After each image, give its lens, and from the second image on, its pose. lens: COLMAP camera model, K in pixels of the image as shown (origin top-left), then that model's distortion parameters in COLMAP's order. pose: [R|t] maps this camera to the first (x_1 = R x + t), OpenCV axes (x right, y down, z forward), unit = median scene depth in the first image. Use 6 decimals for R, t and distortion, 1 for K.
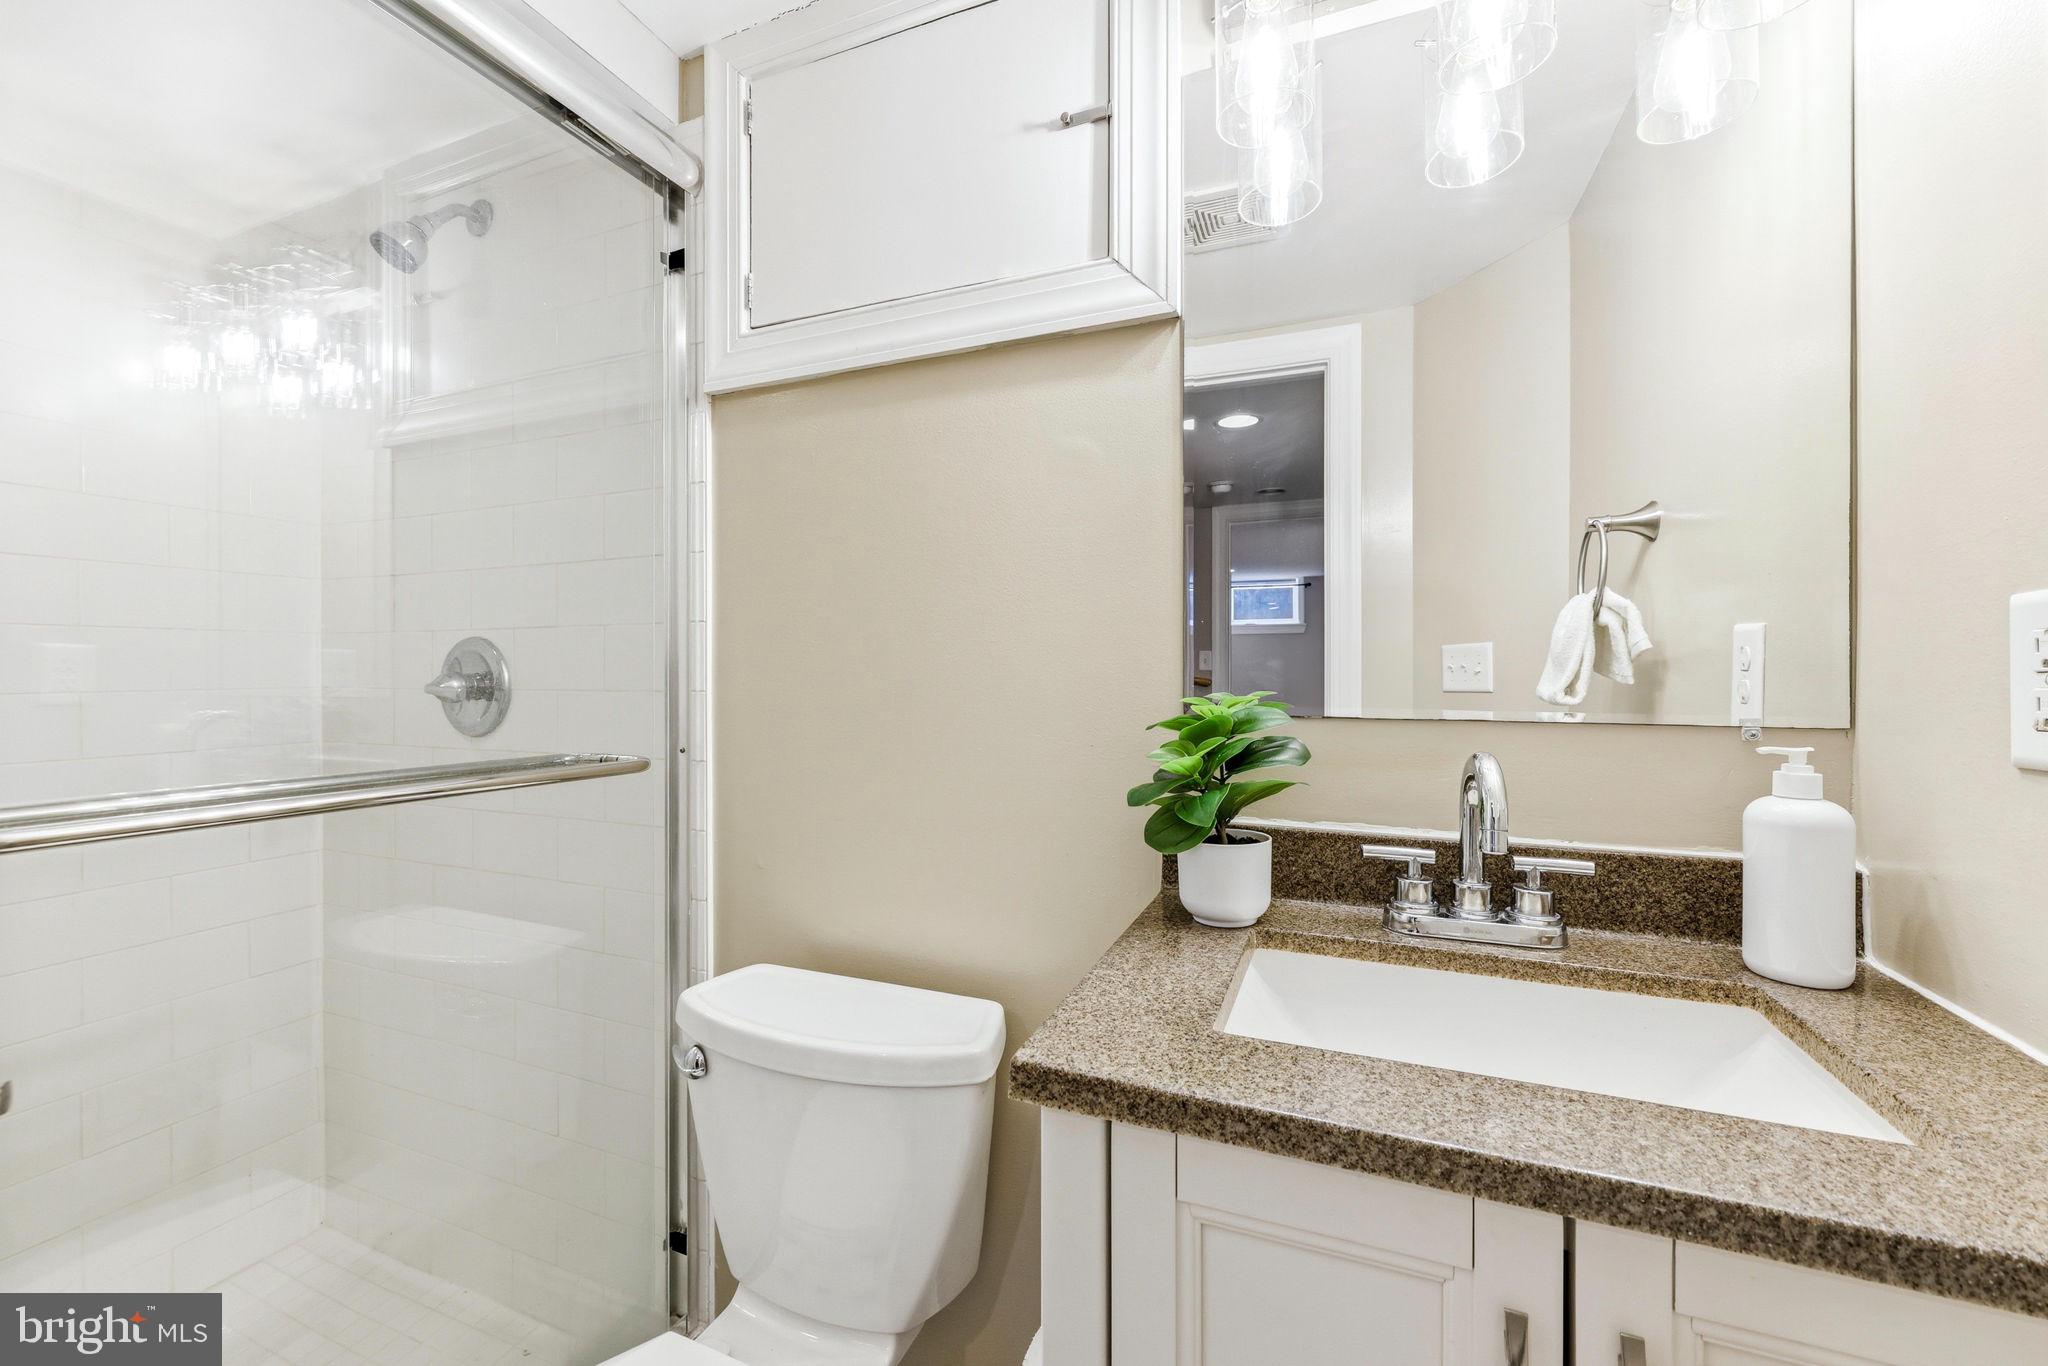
lens RADIAL K [[836.4, 0, 1024.5], [0, 836.4, 678.8], [0, 0, 1]] dist [-0.000635, 0.000488]
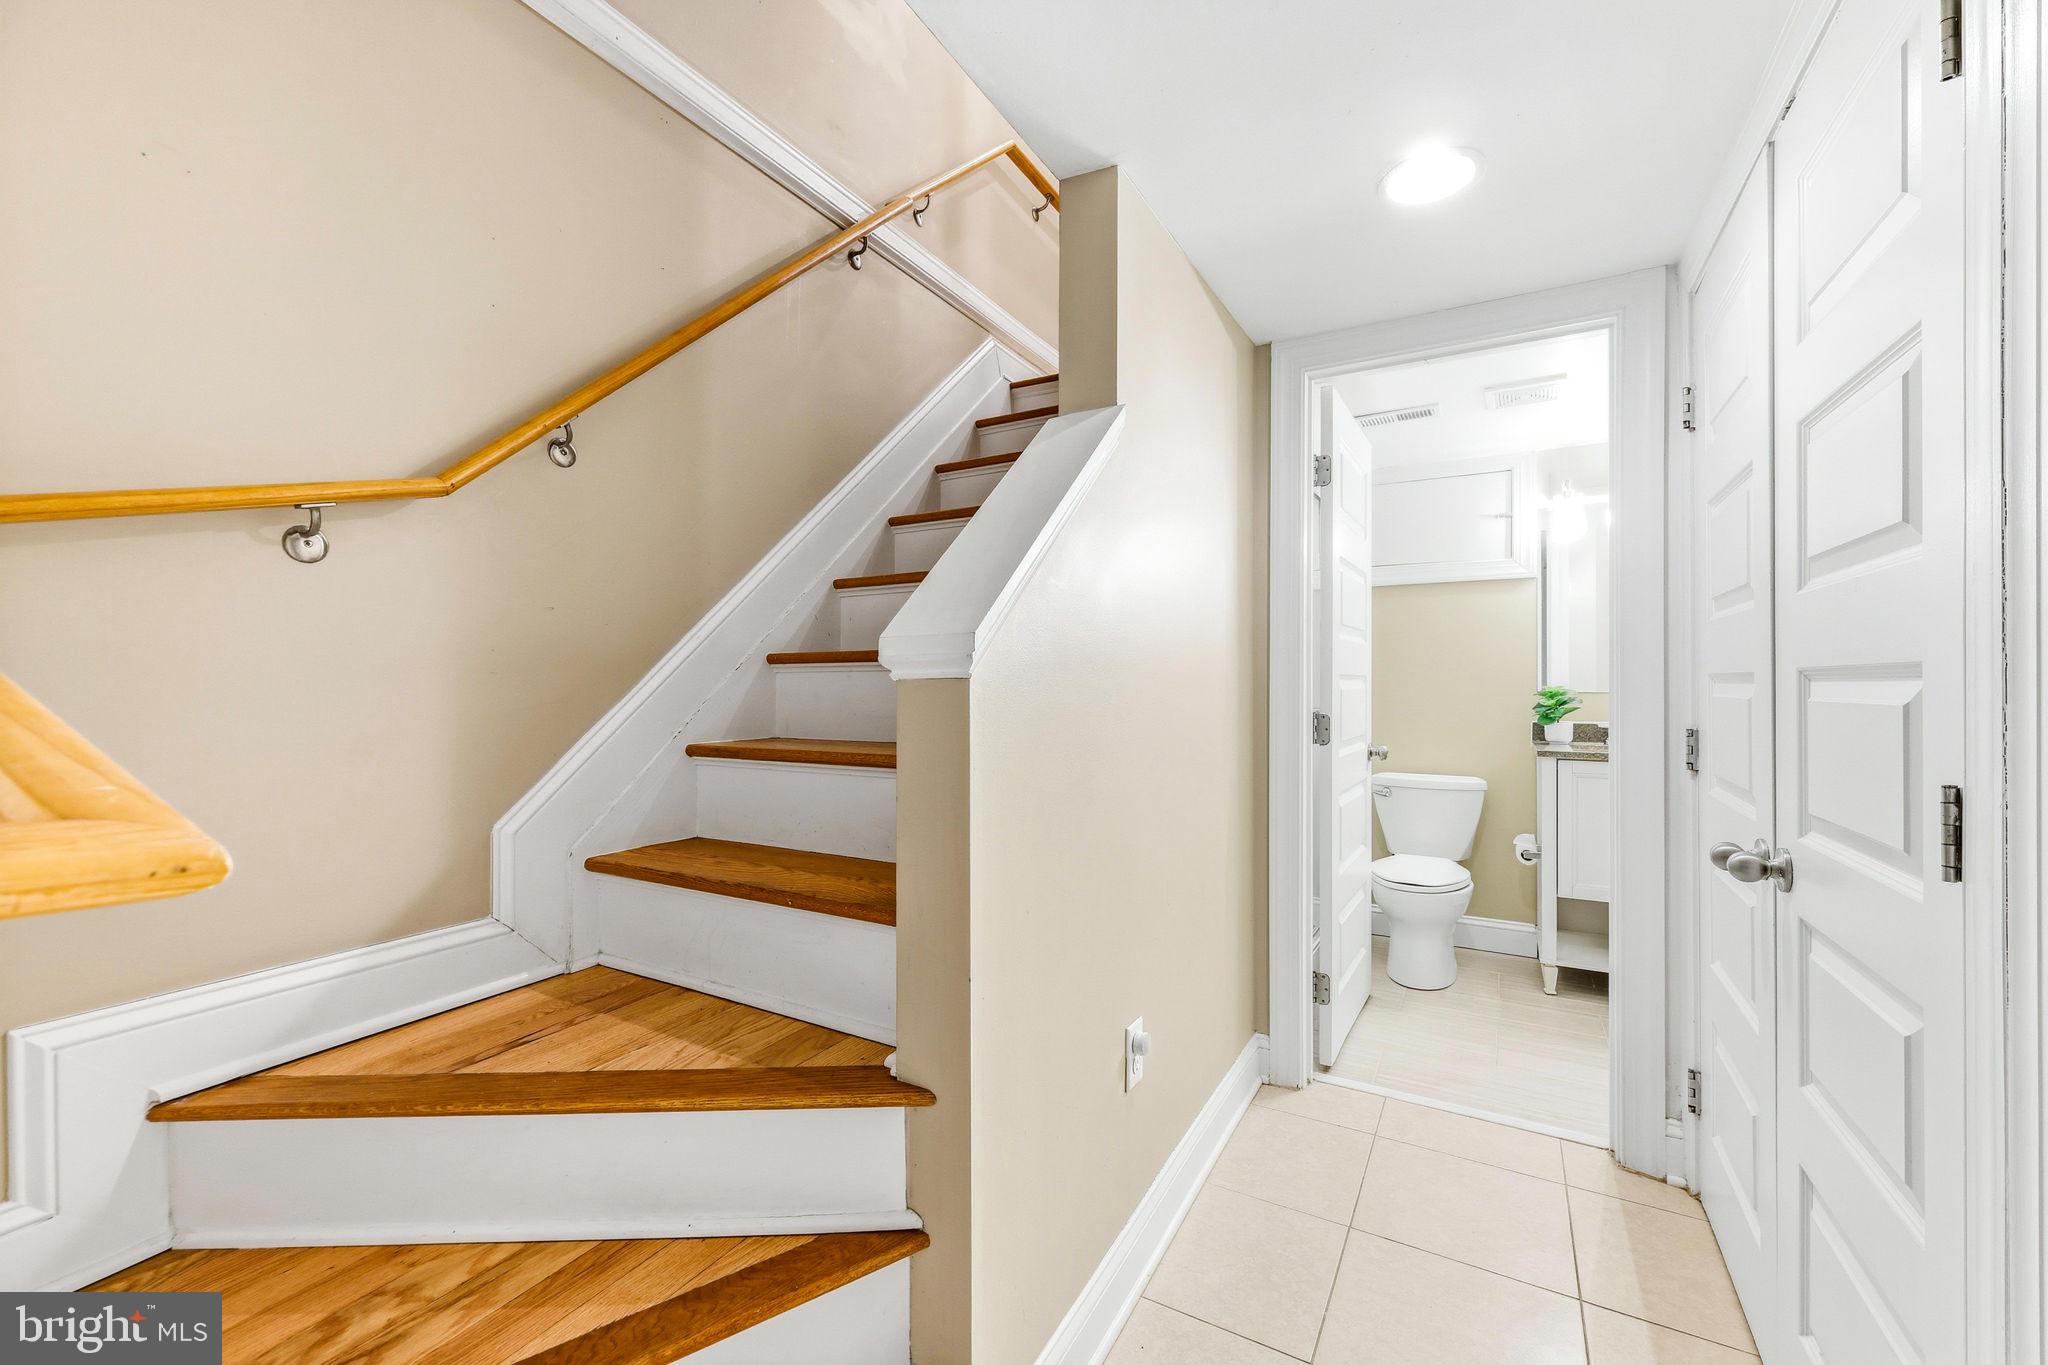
lens RADIAL K [[836.4, 0, 1017.9], [0, 836.4, 683.3], [0, 0, 1]] dist [-0.000635, 0.000488]
pose [[0.990757, -0.001489, -0.135641, -1.501272], [0.000953, 0.999991, -0.004015, 0.018247], [0.135645, 0.003849, 0.990750, -2.775826]]
